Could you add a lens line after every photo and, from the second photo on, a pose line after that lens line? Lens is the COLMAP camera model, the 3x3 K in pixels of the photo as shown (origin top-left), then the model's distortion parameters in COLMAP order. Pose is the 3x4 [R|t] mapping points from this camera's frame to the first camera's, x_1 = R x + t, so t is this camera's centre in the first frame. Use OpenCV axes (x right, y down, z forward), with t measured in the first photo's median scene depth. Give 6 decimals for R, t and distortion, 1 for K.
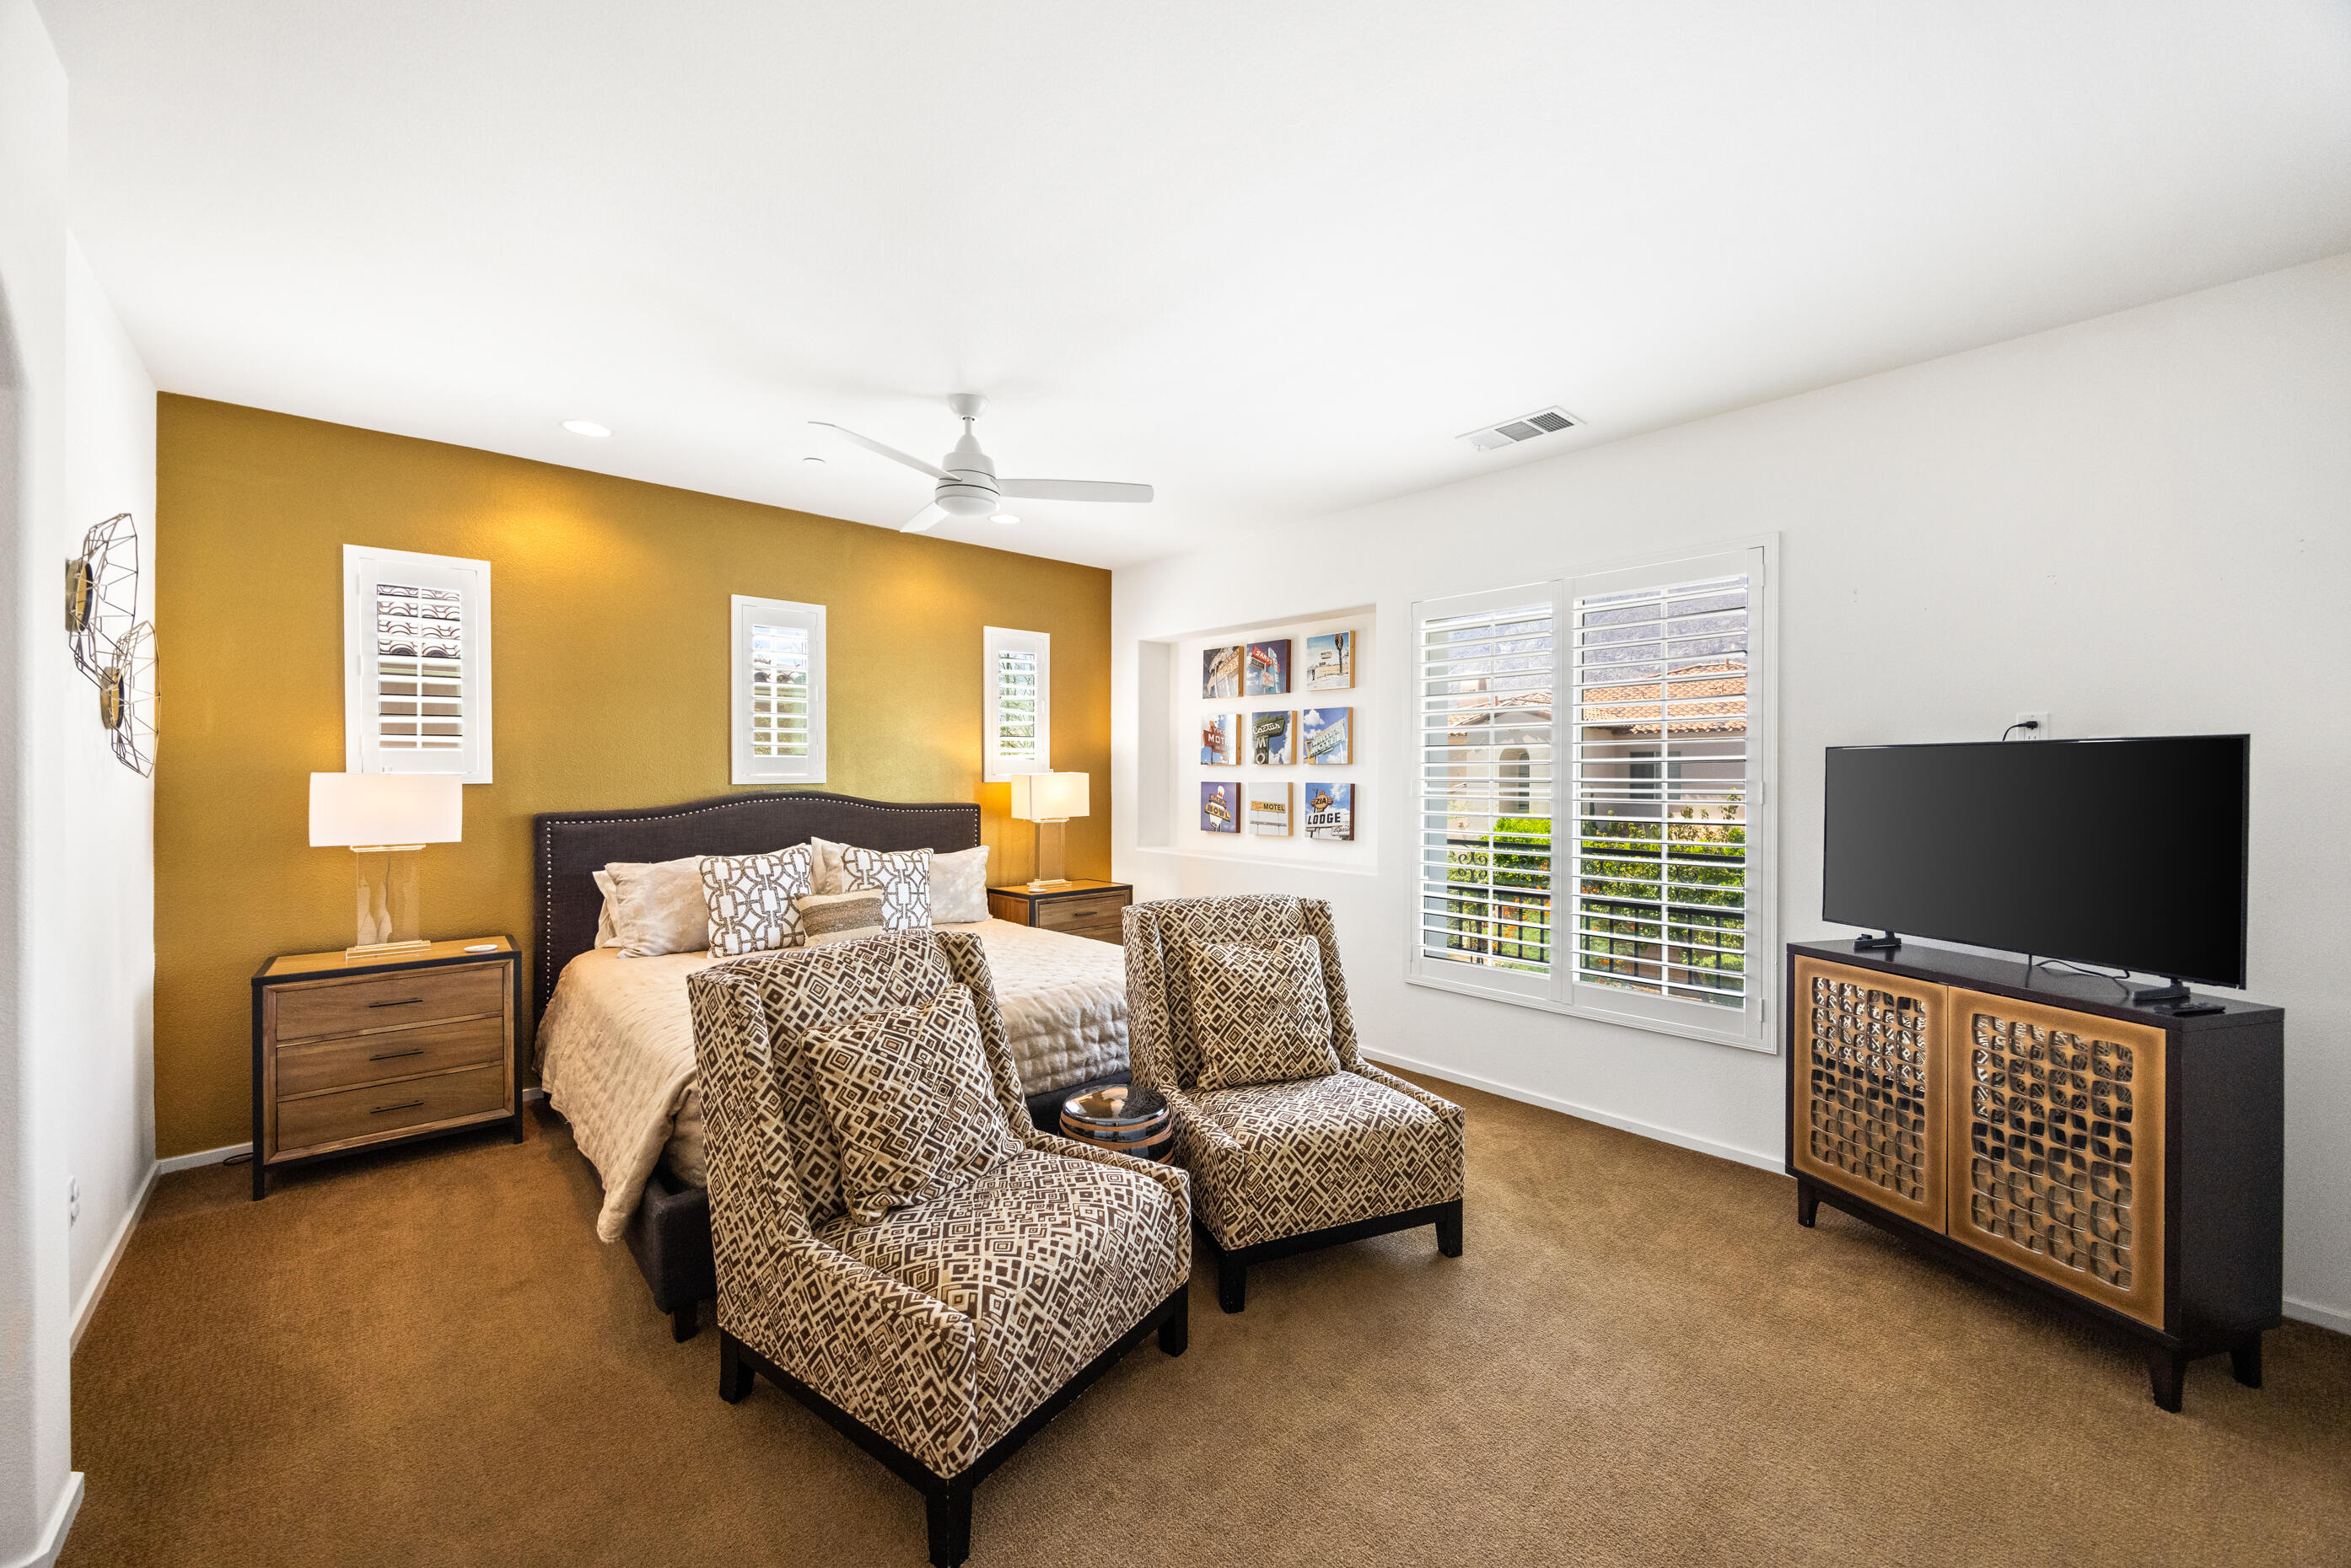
lens RADIAL K [[911.5, 0, 1176.8], [0, 911.5, 776.0], [0, 0, 1]] dist [0.001588, -0.000056]
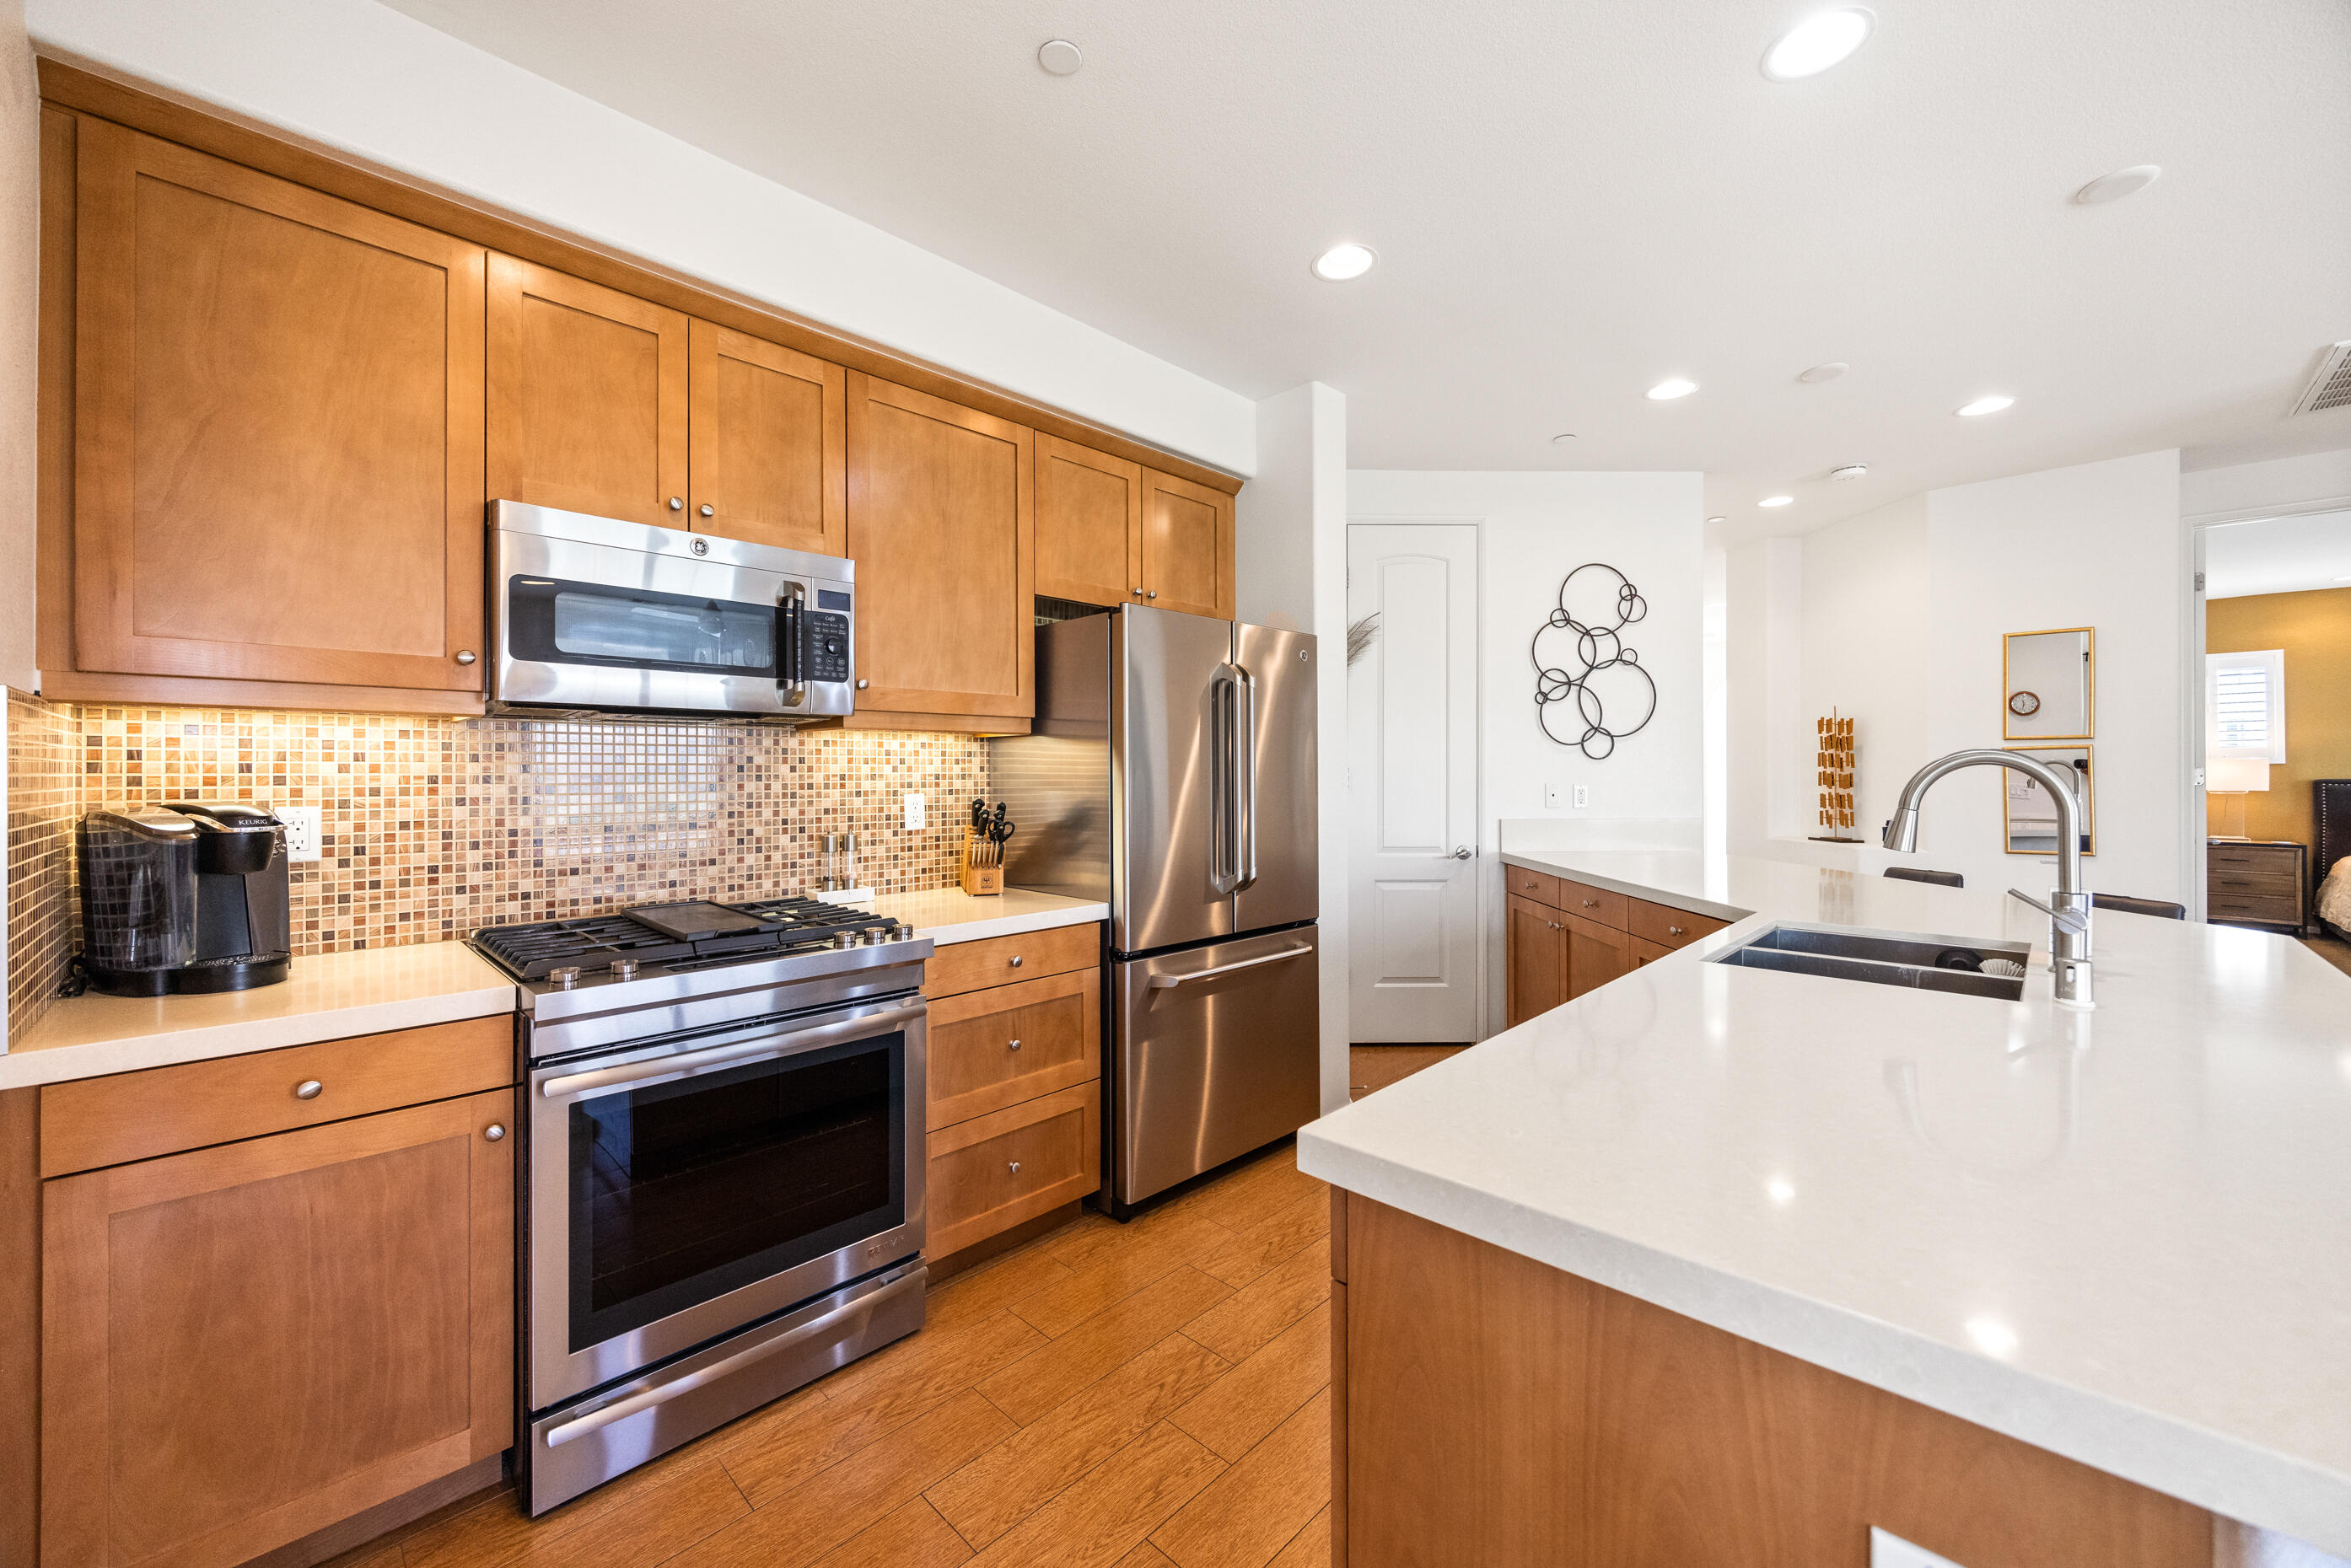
lens RADIAL K [[911.5, 0, 1173.9], [0, 911.5, 767.8], [0, 0, 1]] dist [0.001588, -0.000056]
pose [[0.067847, -0.006847, -0.997672, 1.031286], [-0.001725, 0.999974, -0.006980, 0.033719], [0.997694, 0.002195, 0.067834, -1.495405]]
